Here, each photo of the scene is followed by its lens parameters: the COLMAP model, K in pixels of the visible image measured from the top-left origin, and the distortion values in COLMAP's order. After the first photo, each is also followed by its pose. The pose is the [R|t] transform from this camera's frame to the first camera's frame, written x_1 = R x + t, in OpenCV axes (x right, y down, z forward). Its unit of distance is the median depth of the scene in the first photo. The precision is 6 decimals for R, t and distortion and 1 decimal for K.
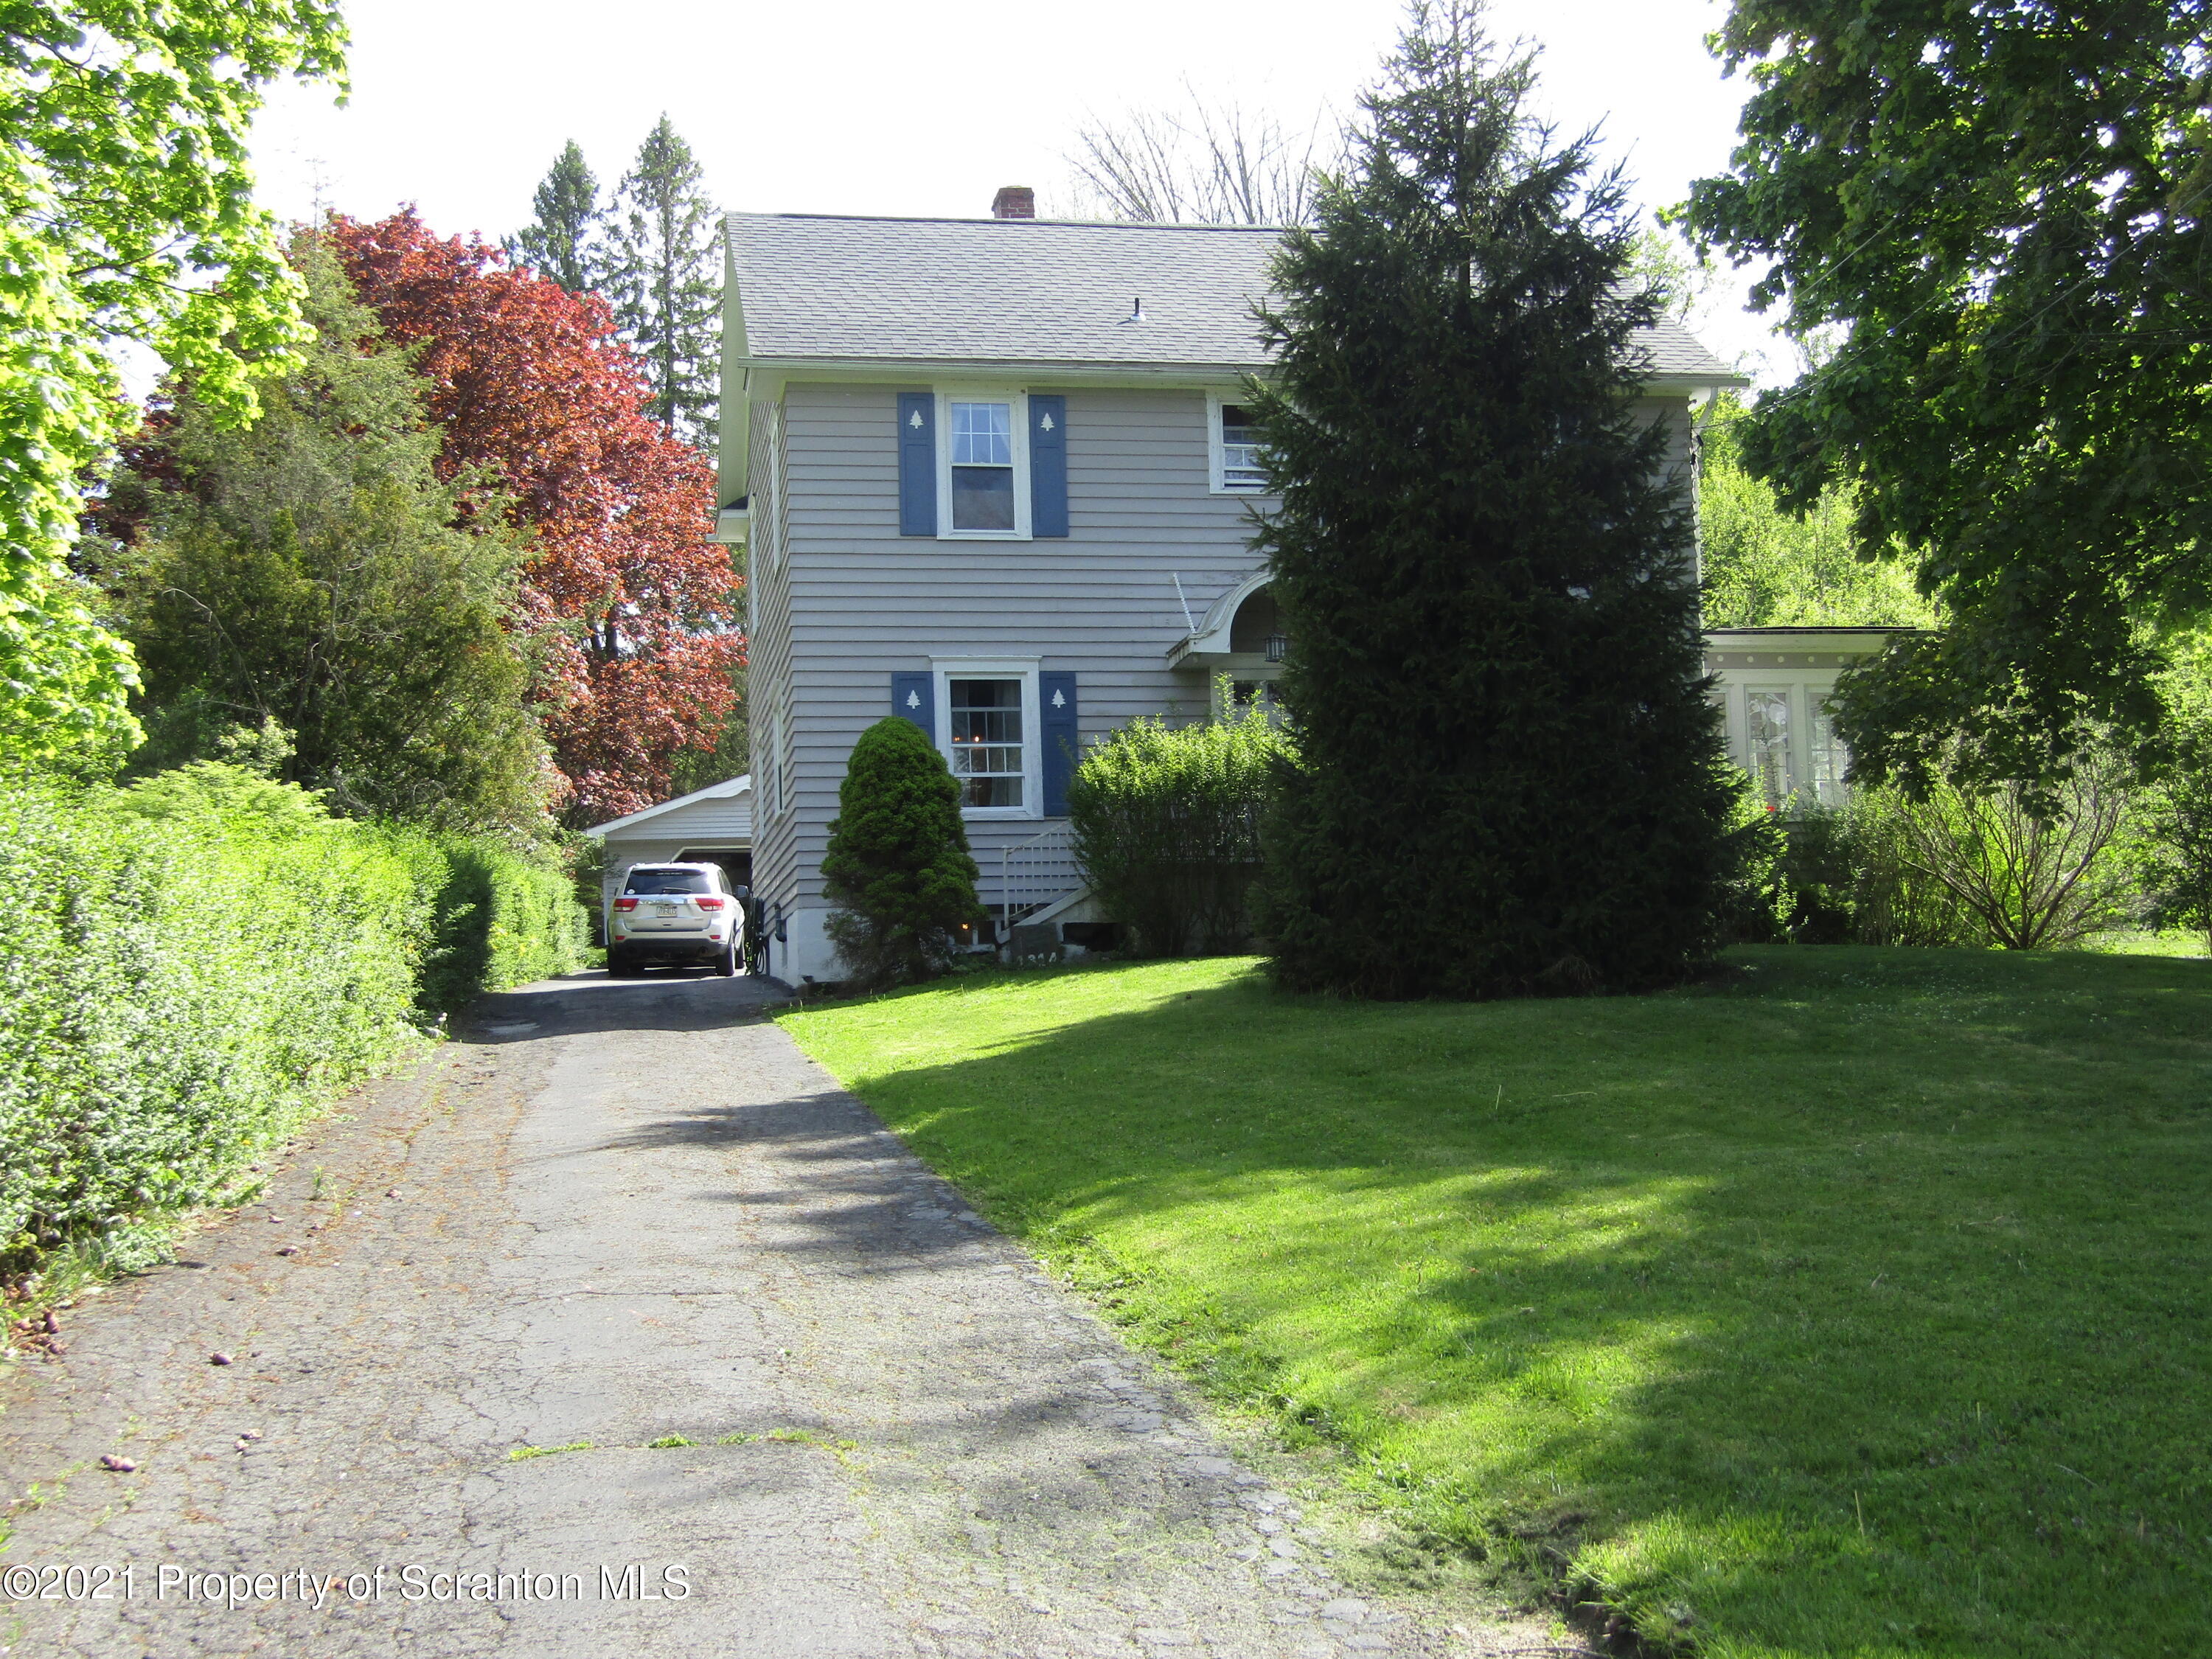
lens RADIAL K [[2741.7, 0, 1109.5], [0, 2741.7, 835.5], [0, 0, 1]] dist [0.020427, 0.000000]
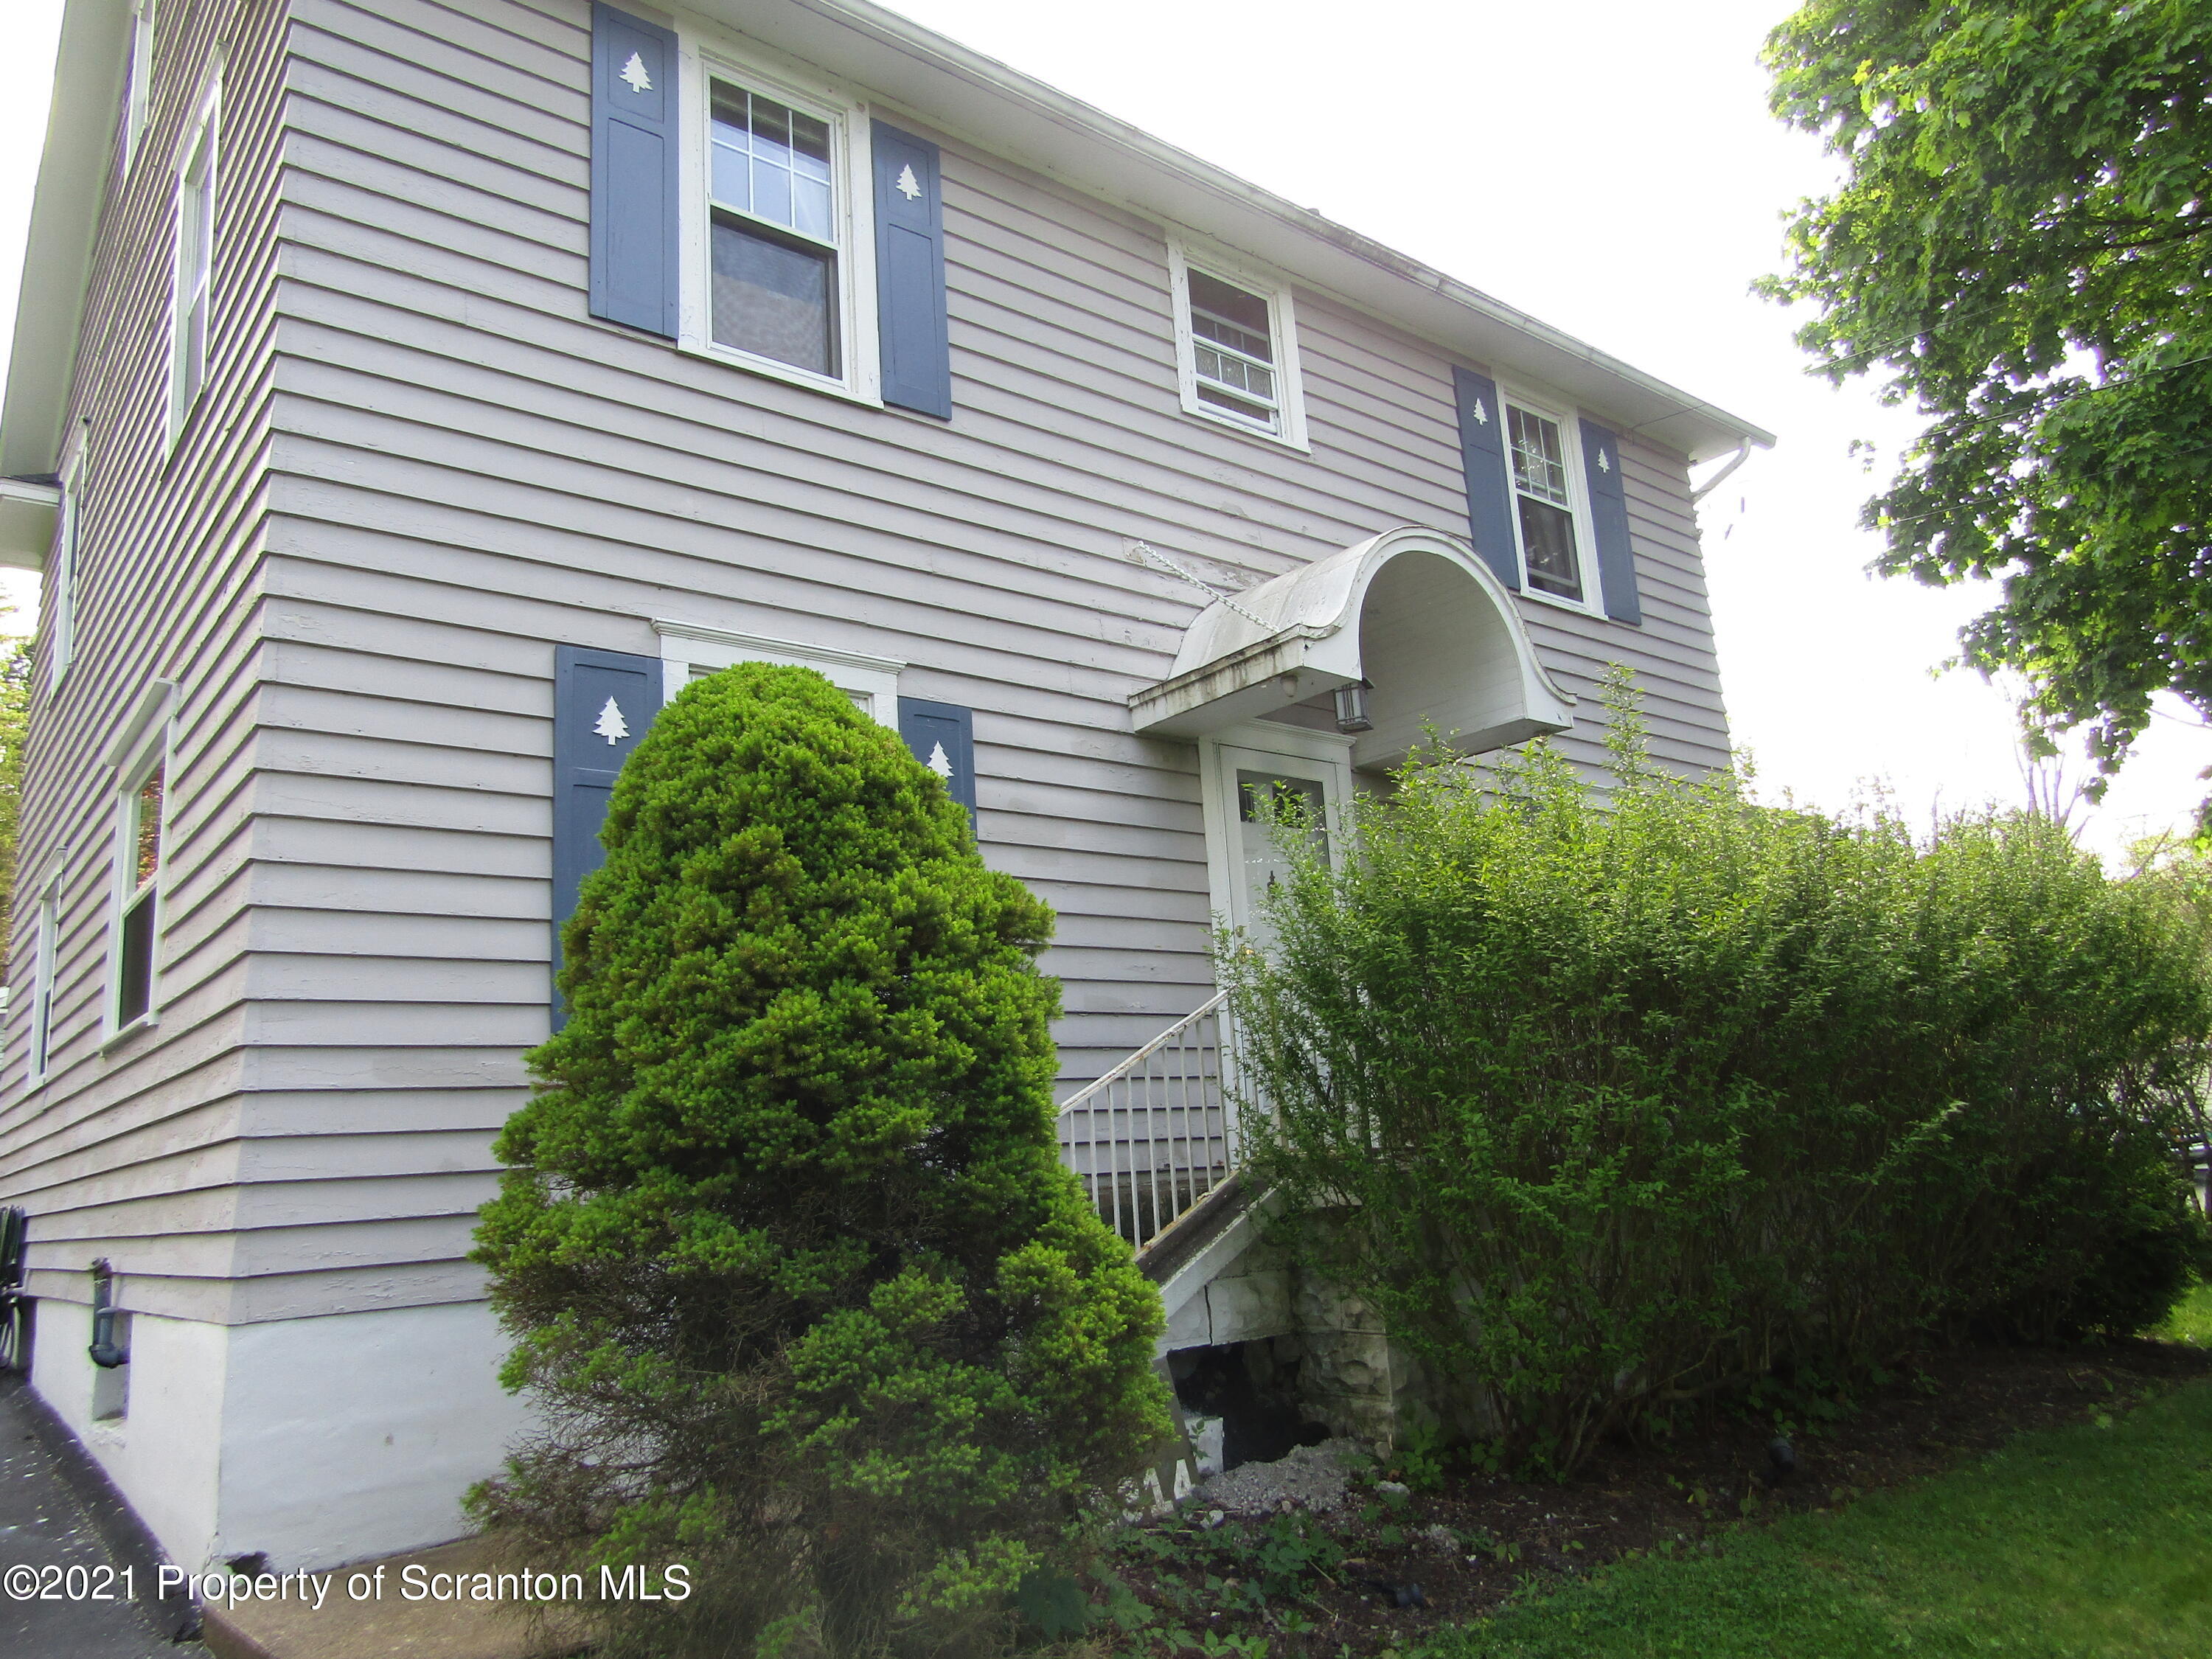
lens RADIAL K [[1575.5, 0, 1110.2], [0, 1575.5, 819.6], [0, 0, 1]] dist [-0.011728, 0.010714]
pose [[0.871505, 0.078746, 0.484023, -0.119849], [-0.000588, 0.987190, -0.159548, -0.001929], [-0.490386, 0.138762, 0.860387, 0.812909]]
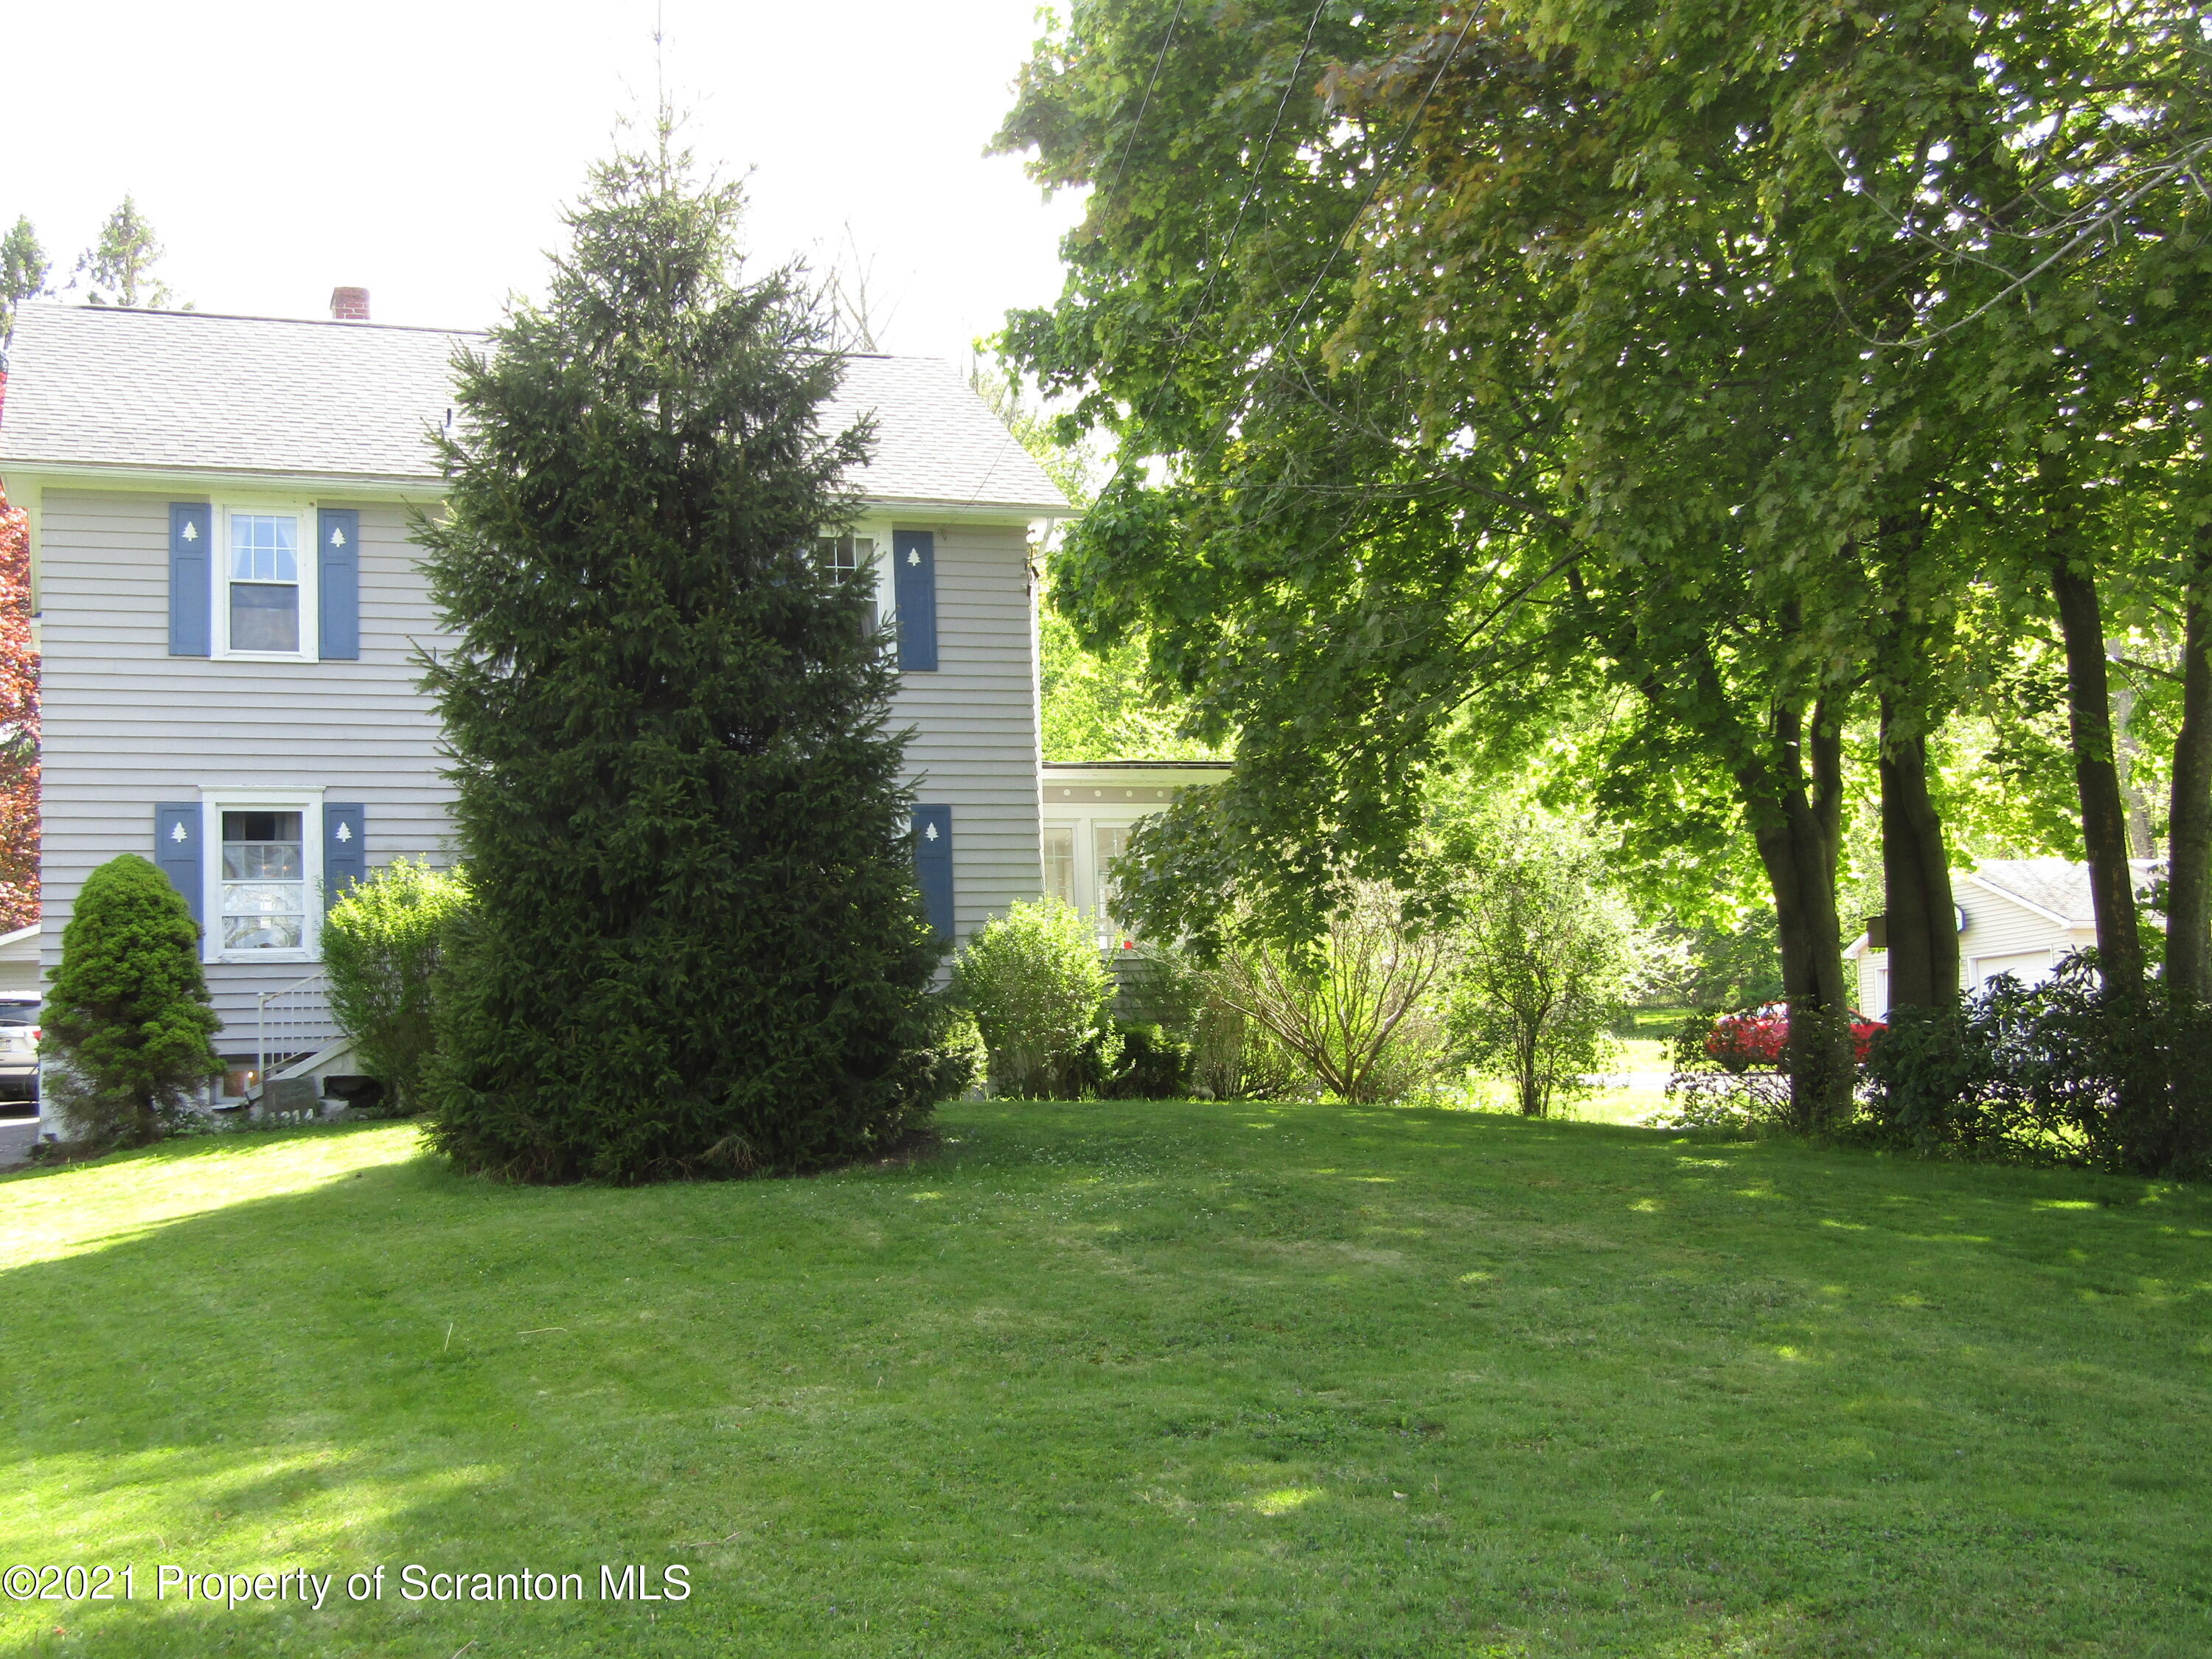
lens RADIAL K [[2741.7, 0, 1099.9], [0, 2741.7, 832.1], [0, 0, 1]] dist [0.020427, 0.000000]
pose [[0.988602, 0.007367, 0.150373, 0.100131], [-0.001872, 0.999326, -0.036654, -0.016833], [-0.150541, 0.035955, 0.987950, 0.037244]]
